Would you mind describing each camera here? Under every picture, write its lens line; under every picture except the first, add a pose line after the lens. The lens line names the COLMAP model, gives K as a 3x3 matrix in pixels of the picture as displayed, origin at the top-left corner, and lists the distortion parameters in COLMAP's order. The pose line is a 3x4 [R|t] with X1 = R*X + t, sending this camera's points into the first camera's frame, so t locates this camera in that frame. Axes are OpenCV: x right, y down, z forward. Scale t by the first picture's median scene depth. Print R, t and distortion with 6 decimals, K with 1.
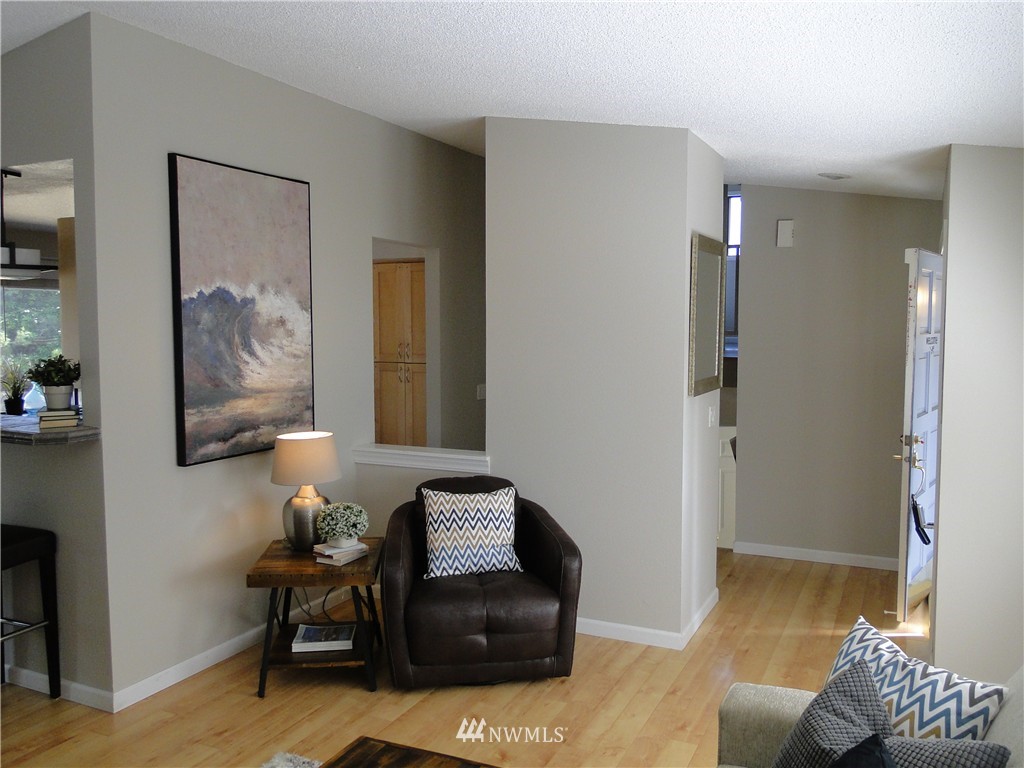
lens RADIAL K [[836.7, 0, 512.2], [0, 836.7, 376.9], [0, 0, 1]] dist [-0.017934, 0.040633]
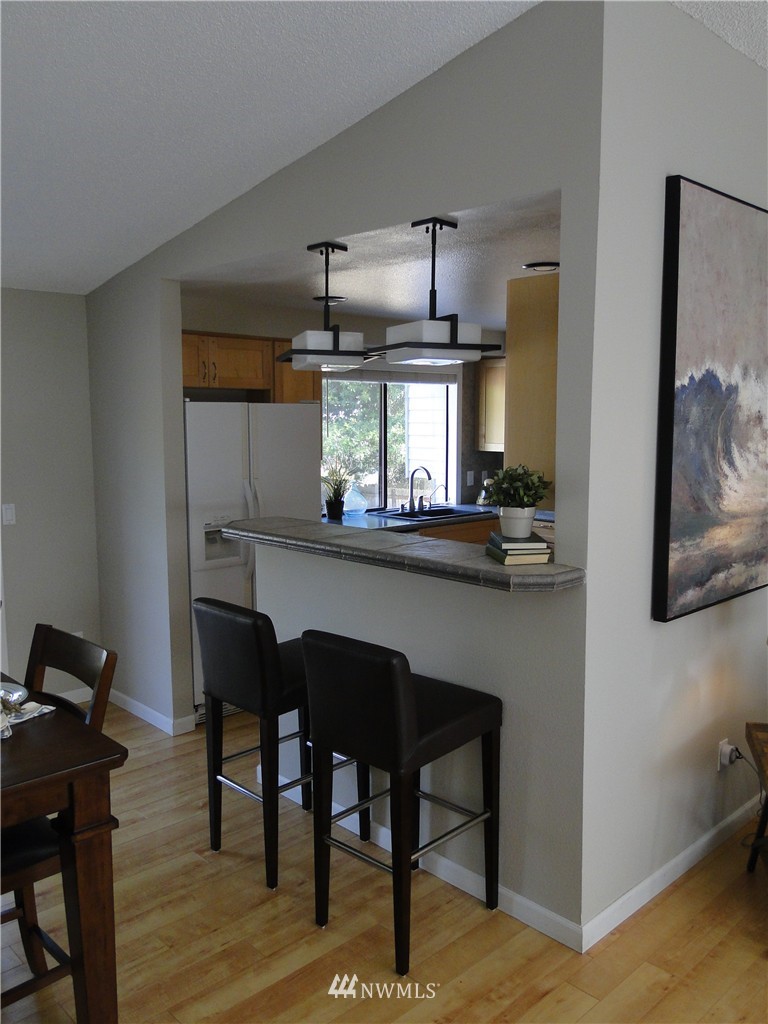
lens RADIAL K [[836.7, 0, 384.0], [0, 836.7, 512.0], [0, 0, 1]] dist [-0.017934, 0.040633]
pose [[0.945257, 0.040537, -0.323801, -0.375662], [-0.022552, 0.997997, 0.059104, -0.023009], [0.325548, -0.048567, 0.944277, 0.237886]]
